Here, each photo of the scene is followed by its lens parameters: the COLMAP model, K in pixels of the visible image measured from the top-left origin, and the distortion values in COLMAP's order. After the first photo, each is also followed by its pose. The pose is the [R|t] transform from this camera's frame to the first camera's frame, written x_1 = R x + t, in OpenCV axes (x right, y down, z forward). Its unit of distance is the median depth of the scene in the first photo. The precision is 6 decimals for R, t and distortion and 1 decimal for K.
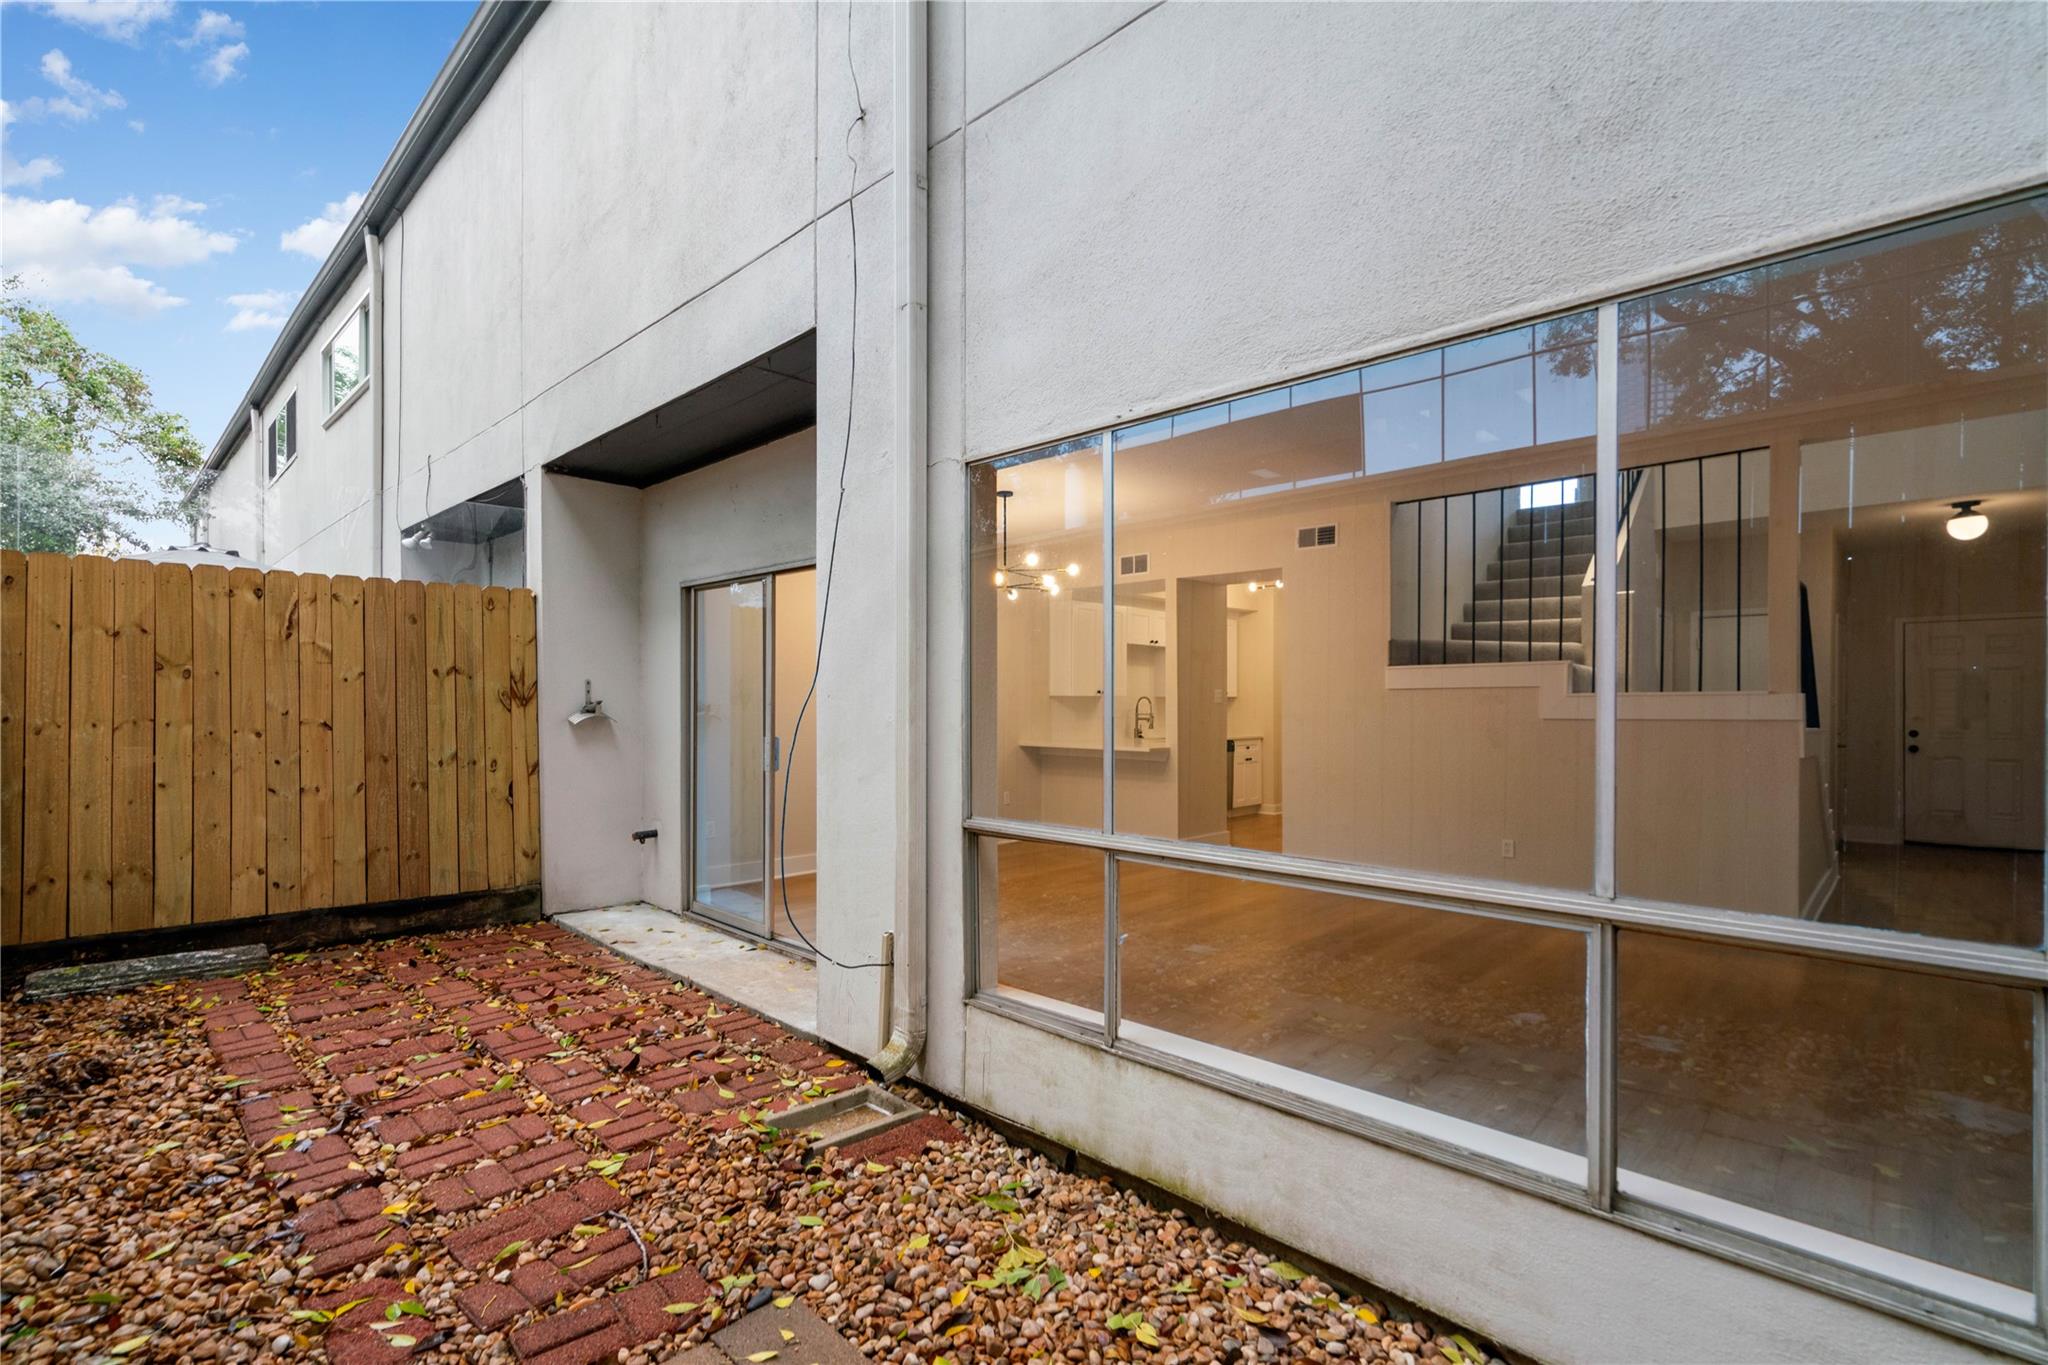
lens RADIAL K [[948.2, 0, 1025.6], [0, 948.2, 695.0], [0, 0, 1]] dist [0.003909, 0.001108]
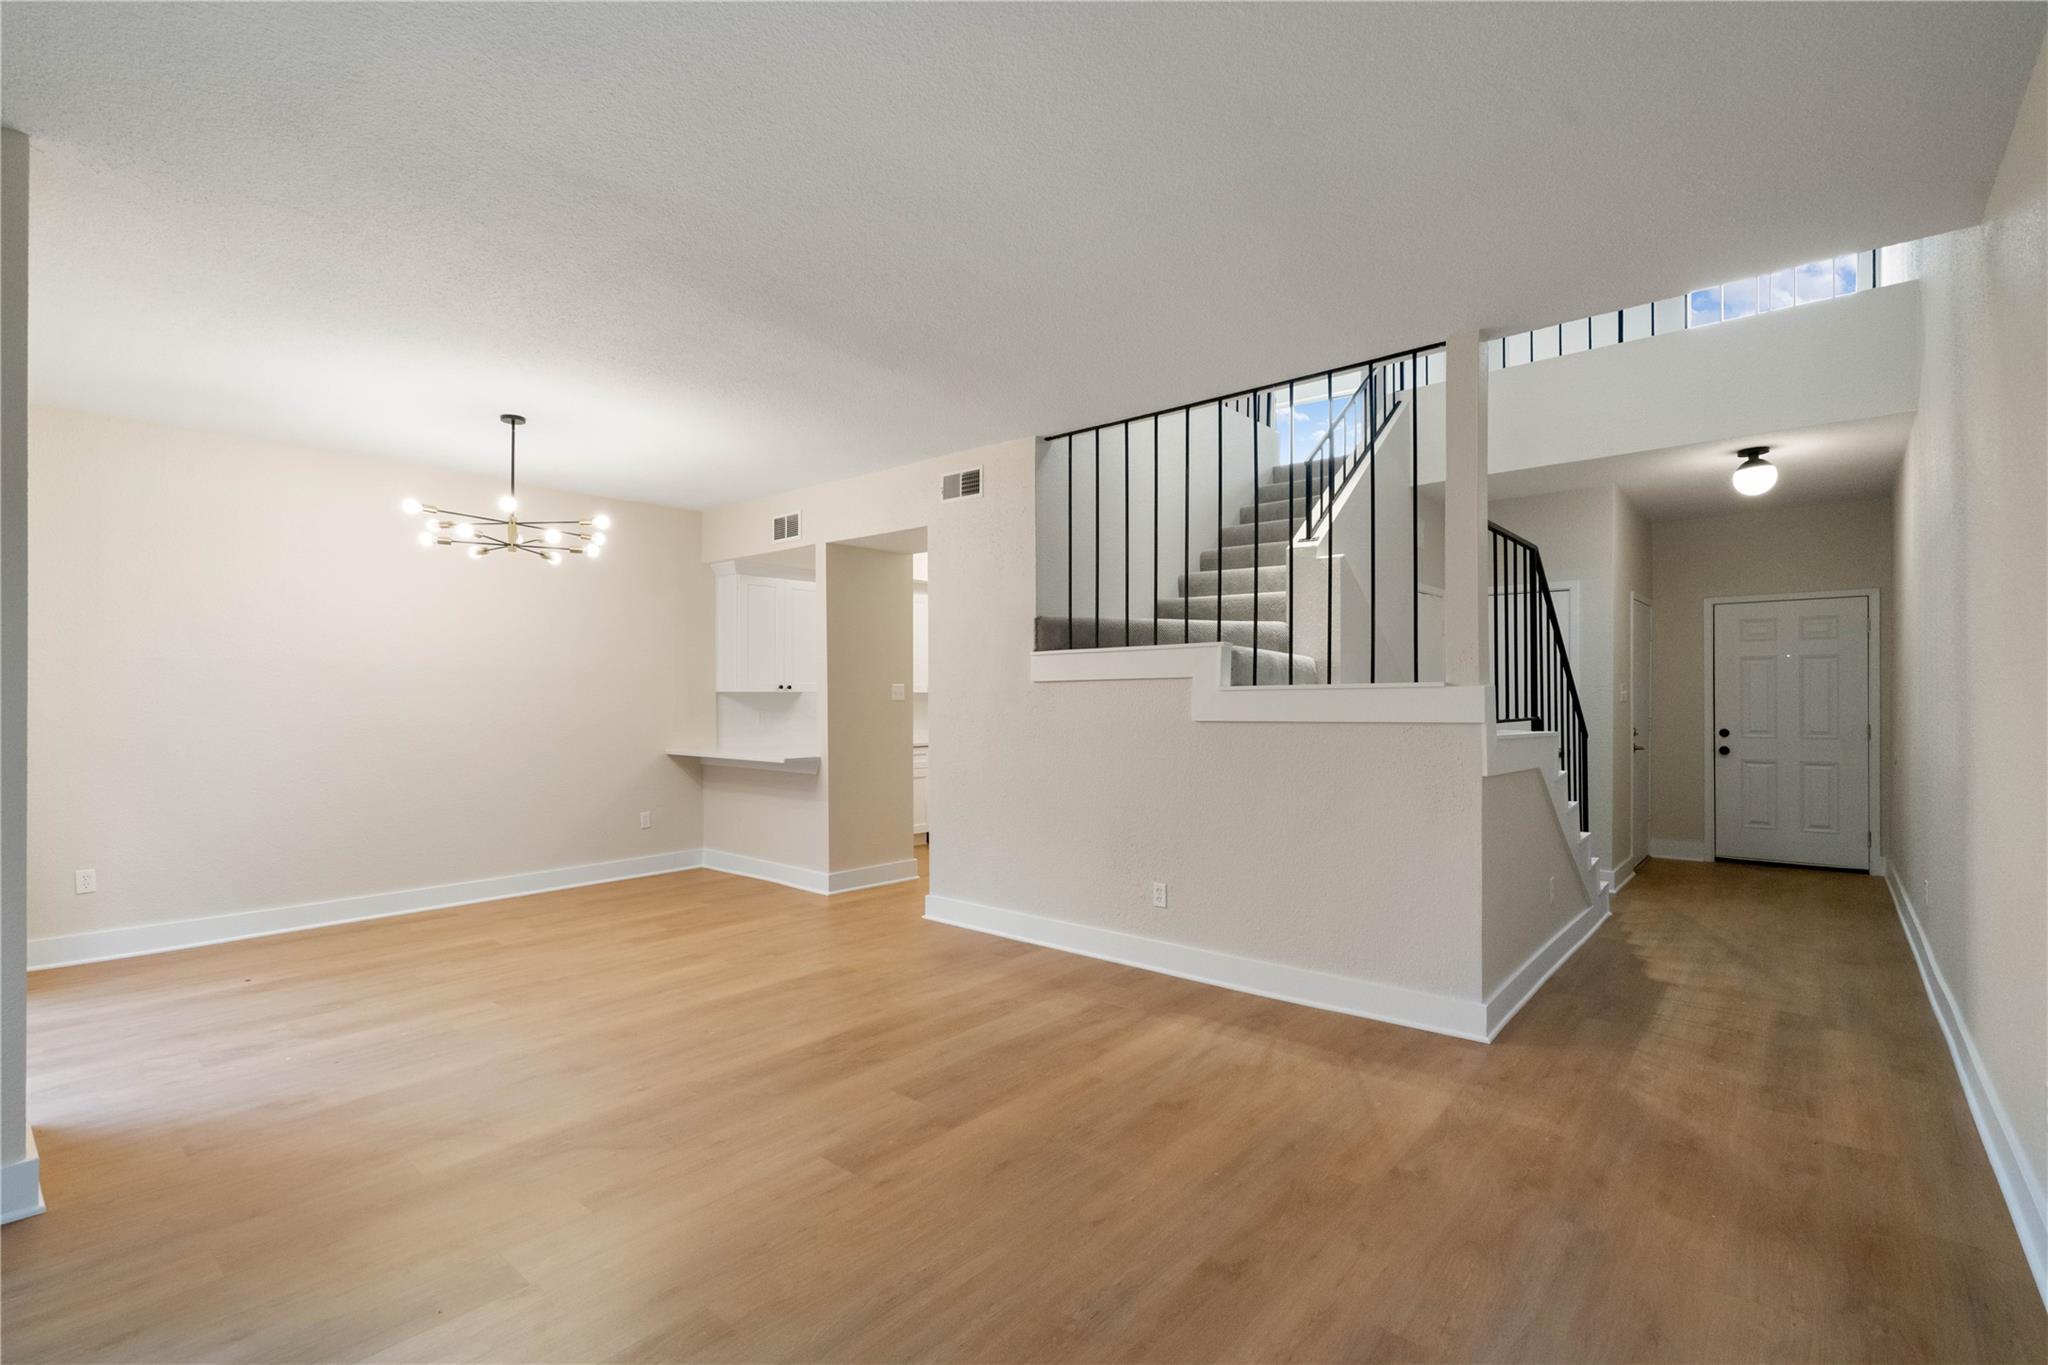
lens RADIAL K [[948.2, 0, 1021.7], [0, 948.2, 685.9], [0, 0, 1]] dist [0.003909, 0.001108]
pose [[0.998165, -0.002929, 0.060478, 0.276992], [0.003316, 0.999975, -0.006295, 0.001705], [-0.060458, 0.006484, 0.998150, 0.202517]]
